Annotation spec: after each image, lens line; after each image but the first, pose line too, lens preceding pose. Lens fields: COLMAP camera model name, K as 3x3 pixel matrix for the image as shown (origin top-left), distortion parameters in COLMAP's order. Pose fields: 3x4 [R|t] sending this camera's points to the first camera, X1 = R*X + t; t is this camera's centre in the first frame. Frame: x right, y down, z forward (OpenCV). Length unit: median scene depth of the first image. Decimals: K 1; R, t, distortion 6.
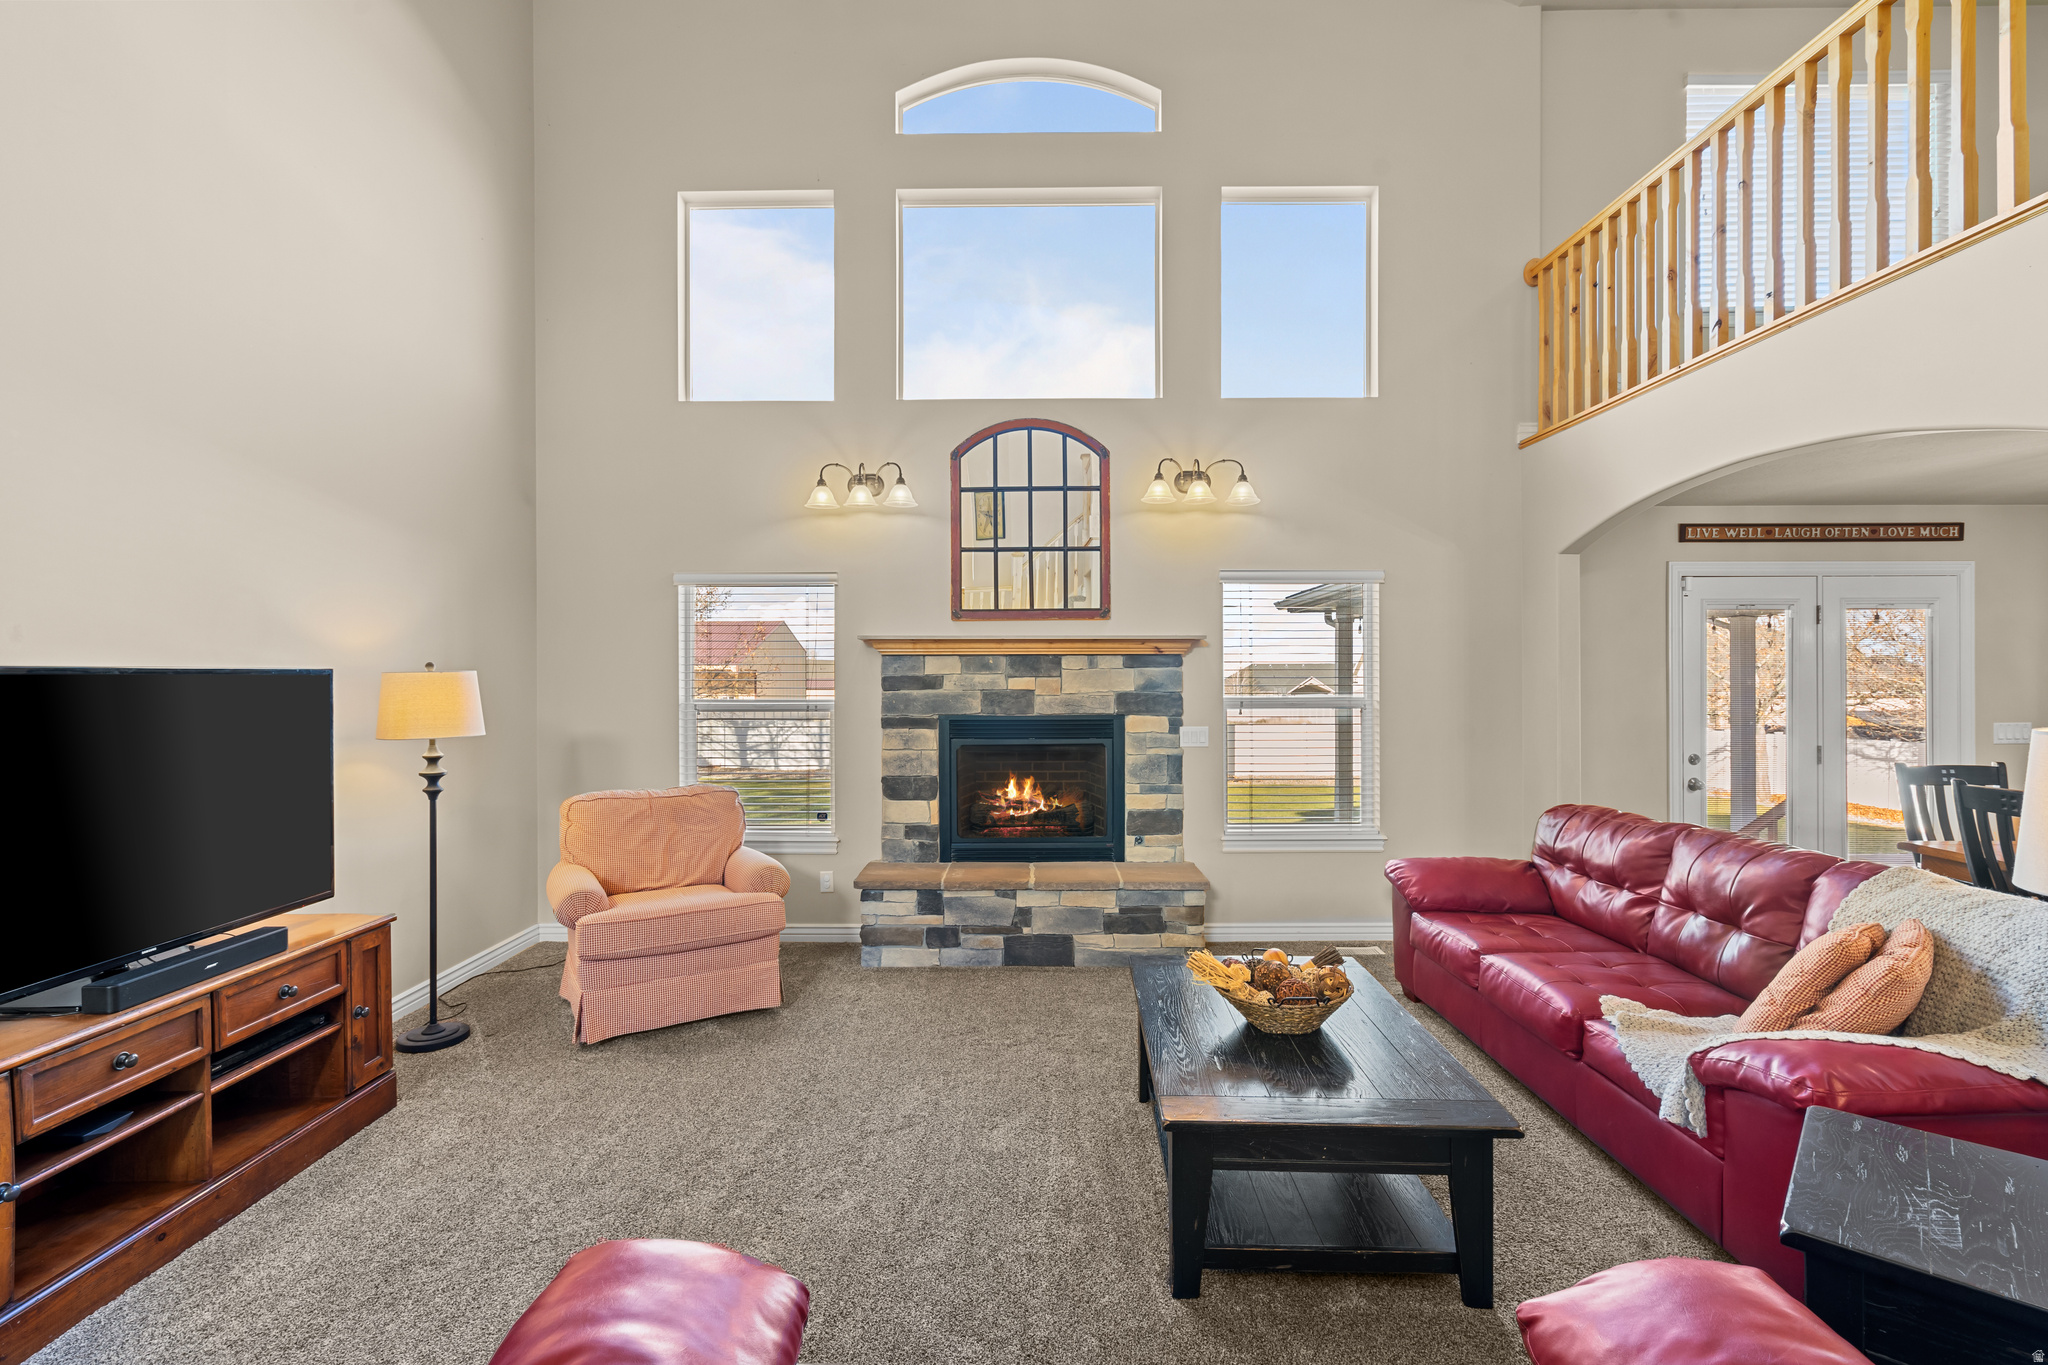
lens RADIAL K [[911.3, 0, 1031.4], [0, 911.3, 682.2], [0, 0, 1]] dist [0.001969, 0.000545]
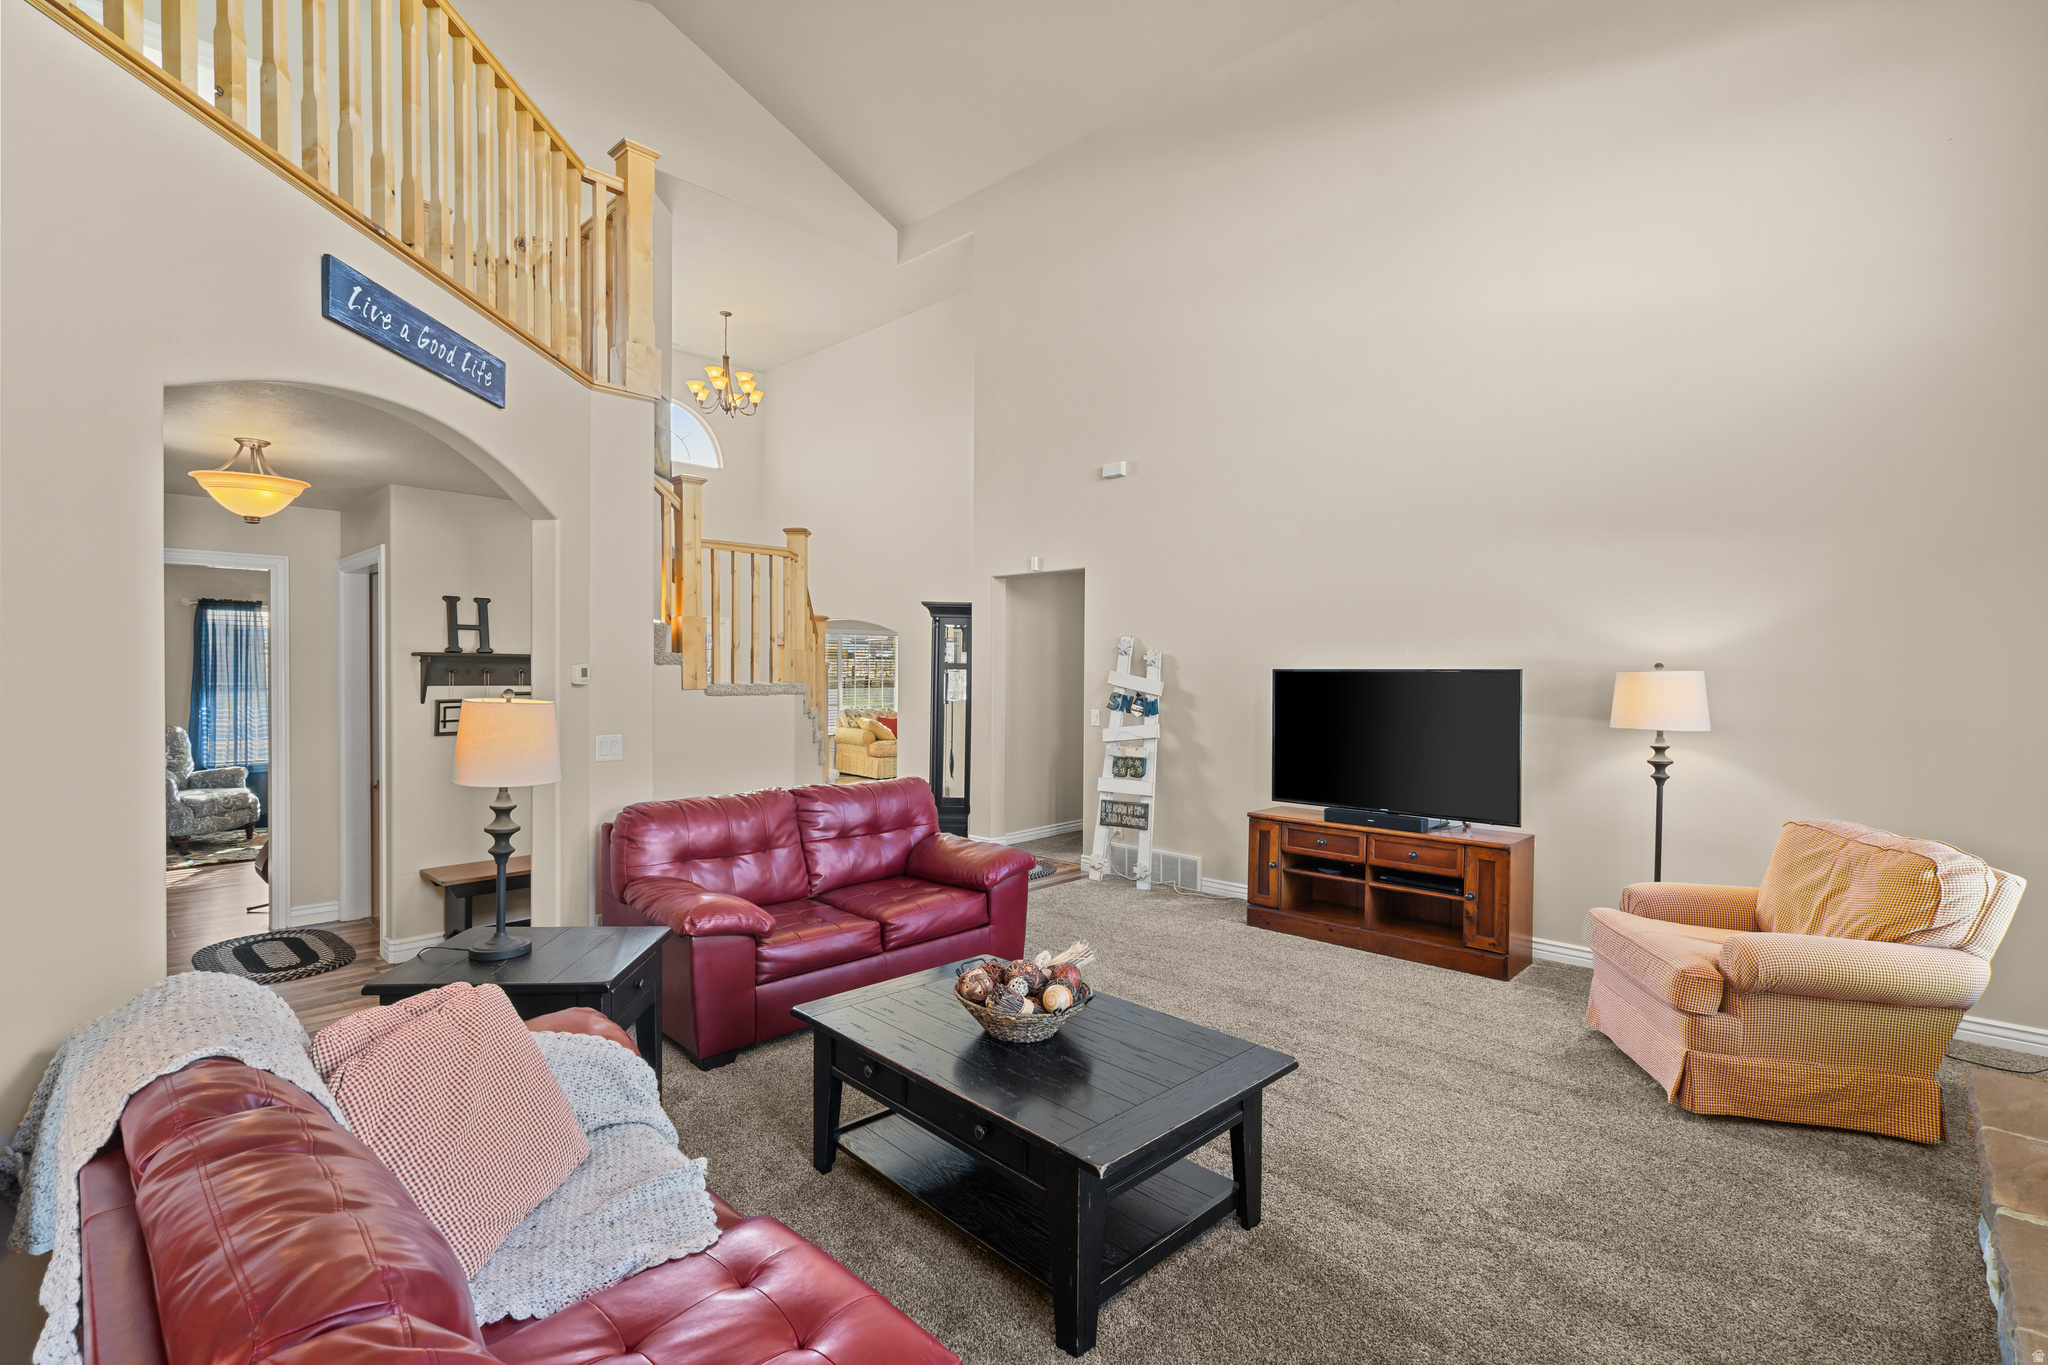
lens RADIAL K [[911.3, 0, 1031.4], [0, 911.3, 682.2], [0, 0, 1]] dist [0.001969, 0.000545]
pose [[-0.694255, 0.004342, -0.719716, 0.806464], [-0.010897, 0.999804, 0.016544, -0.008621], [0.719647, 0.019329, -0.694071, 1.442678]]
